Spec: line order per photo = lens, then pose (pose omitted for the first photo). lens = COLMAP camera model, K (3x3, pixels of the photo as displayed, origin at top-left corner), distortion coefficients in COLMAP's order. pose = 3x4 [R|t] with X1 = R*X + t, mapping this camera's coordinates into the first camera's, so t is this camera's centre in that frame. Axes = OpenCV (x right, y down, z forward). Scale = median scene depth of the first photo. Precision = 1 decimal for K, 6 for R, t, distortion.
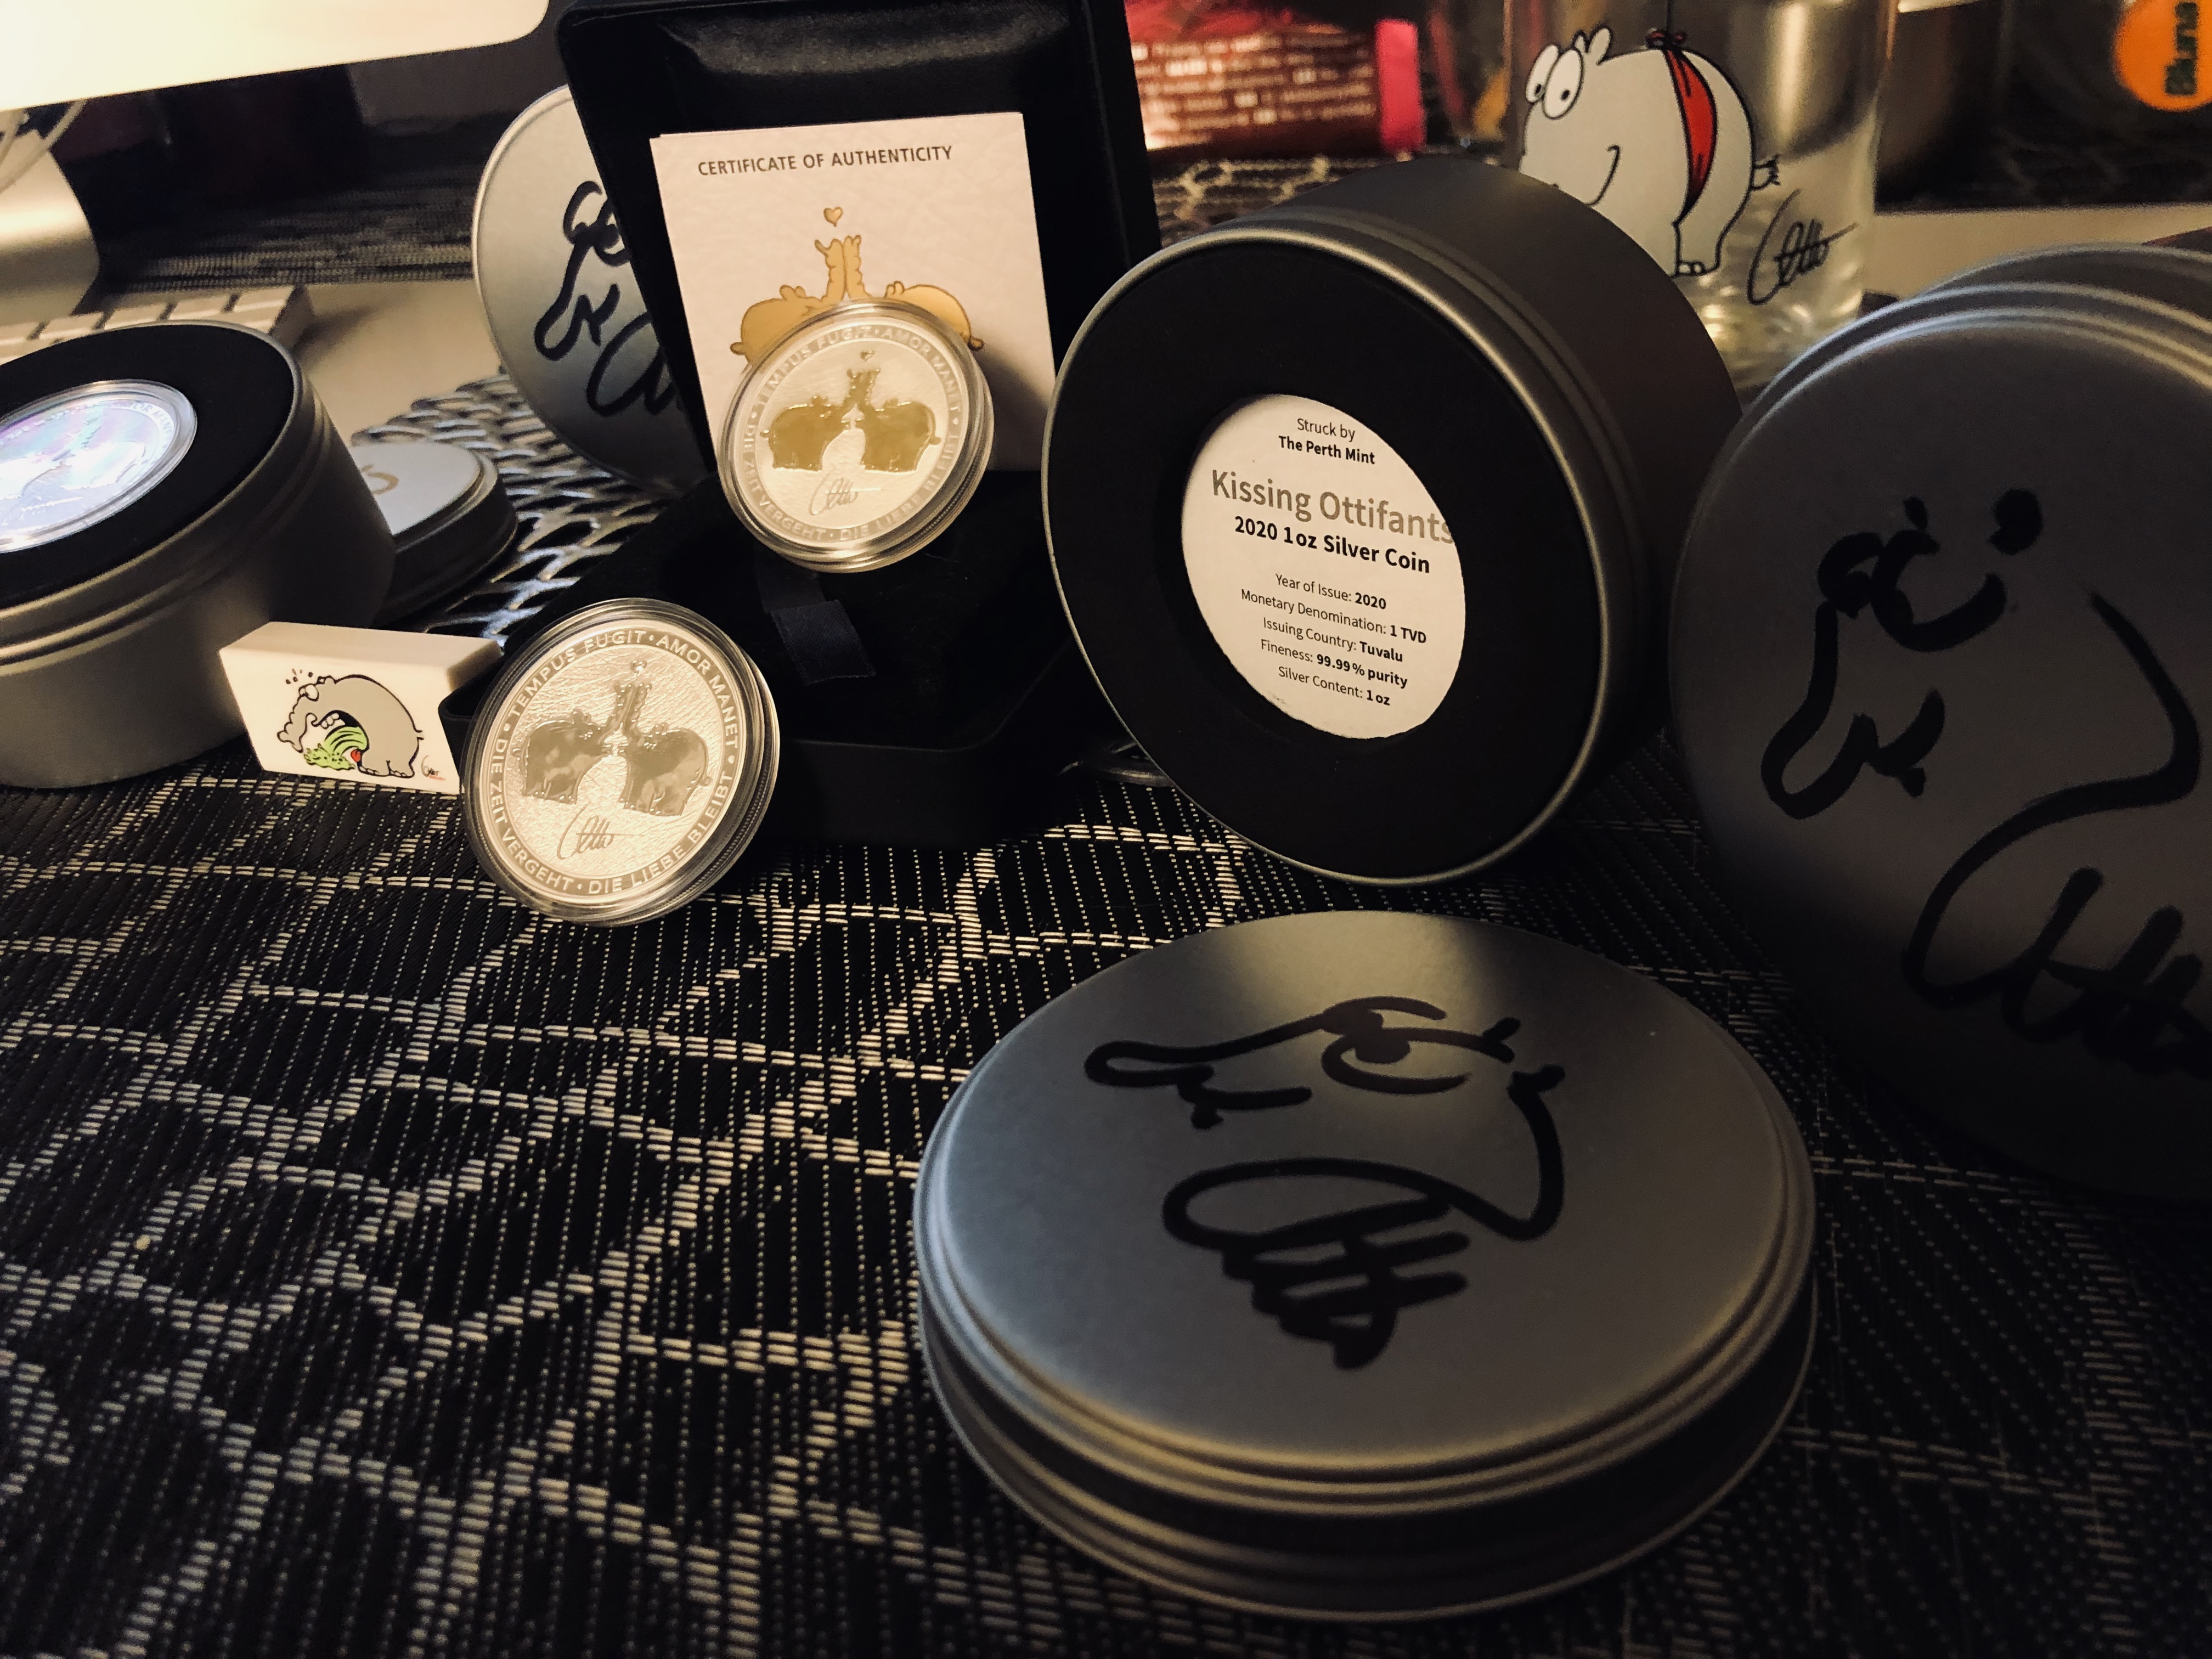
lens RADIAL K [[1839.7, 0, 1221.0], [0, 1839.7, 860.2], [0, 0, 1]] dist [0.104165, -0.353672]
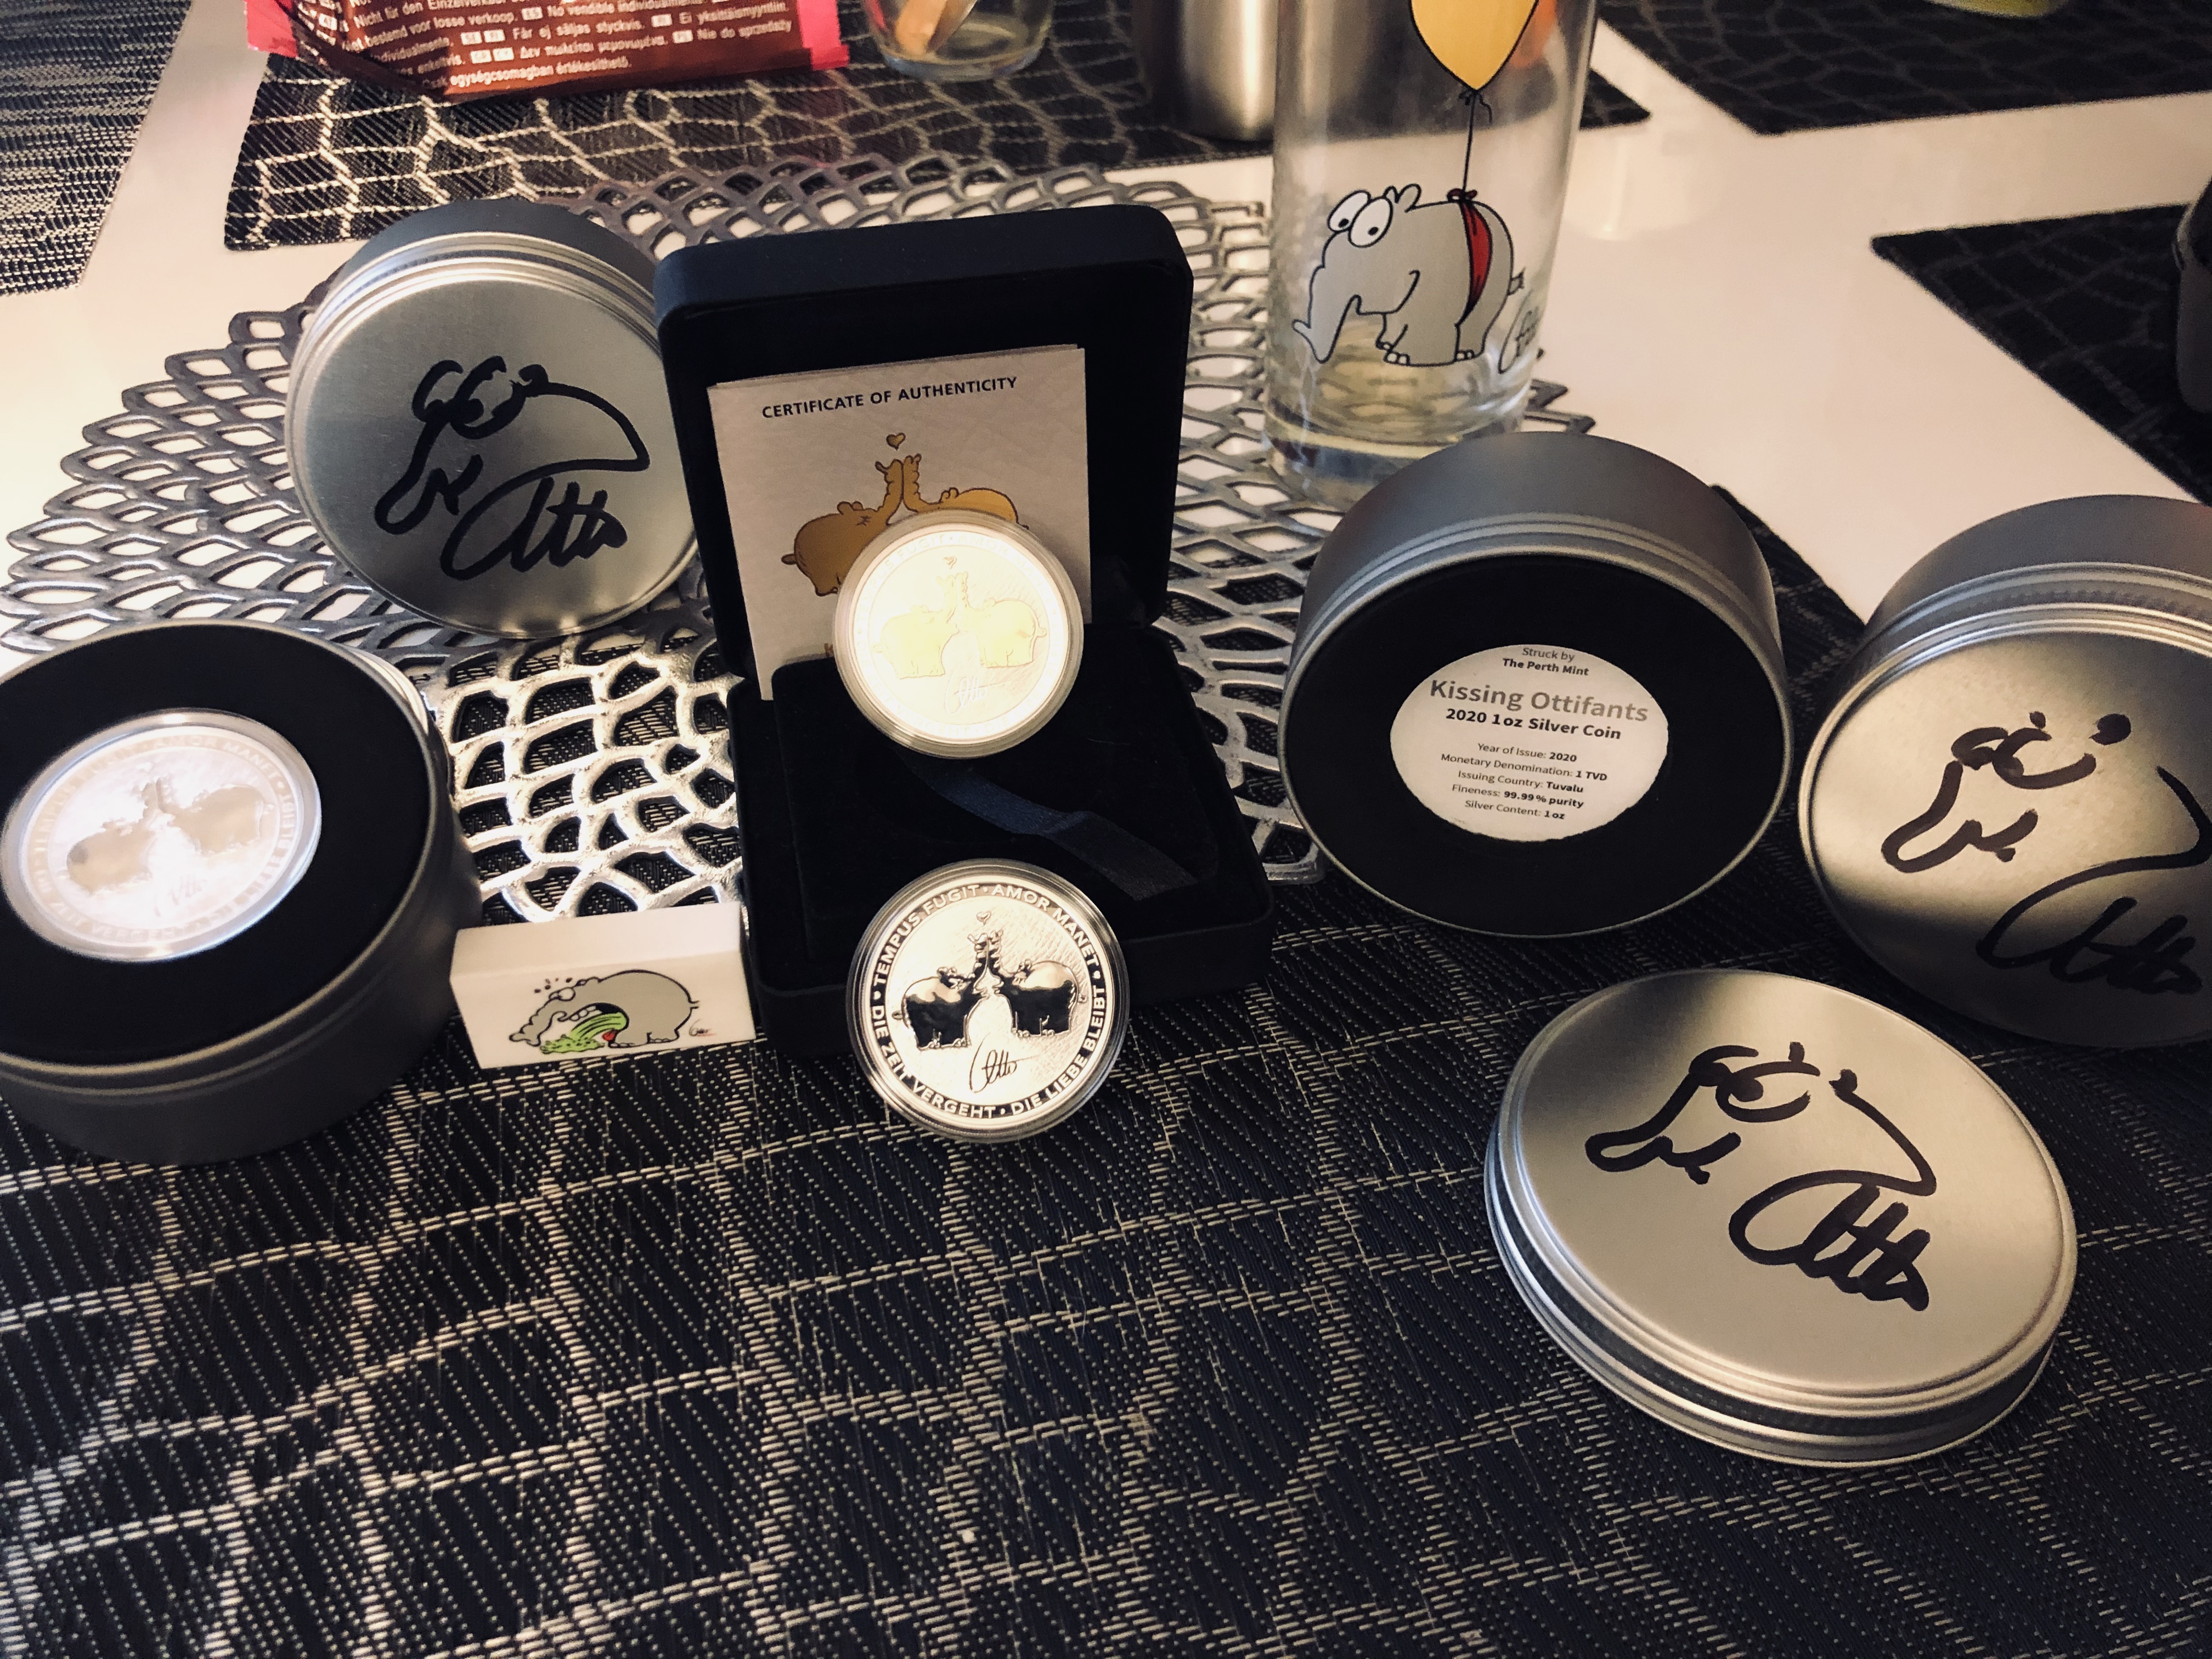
lens RADIAL K [[1788.0, 0, 1214.5], [0, 1788.0, 833.7], [0, 0, 1]] dist [0.005093, 0.006987]
pose [[0.859862, -0.250110, 0.445064, -0.735066], [0.169951, 0.962285, 0.212424, -0.402145], [-0.481408, -0.107017, 0.869939, -0.054520]]
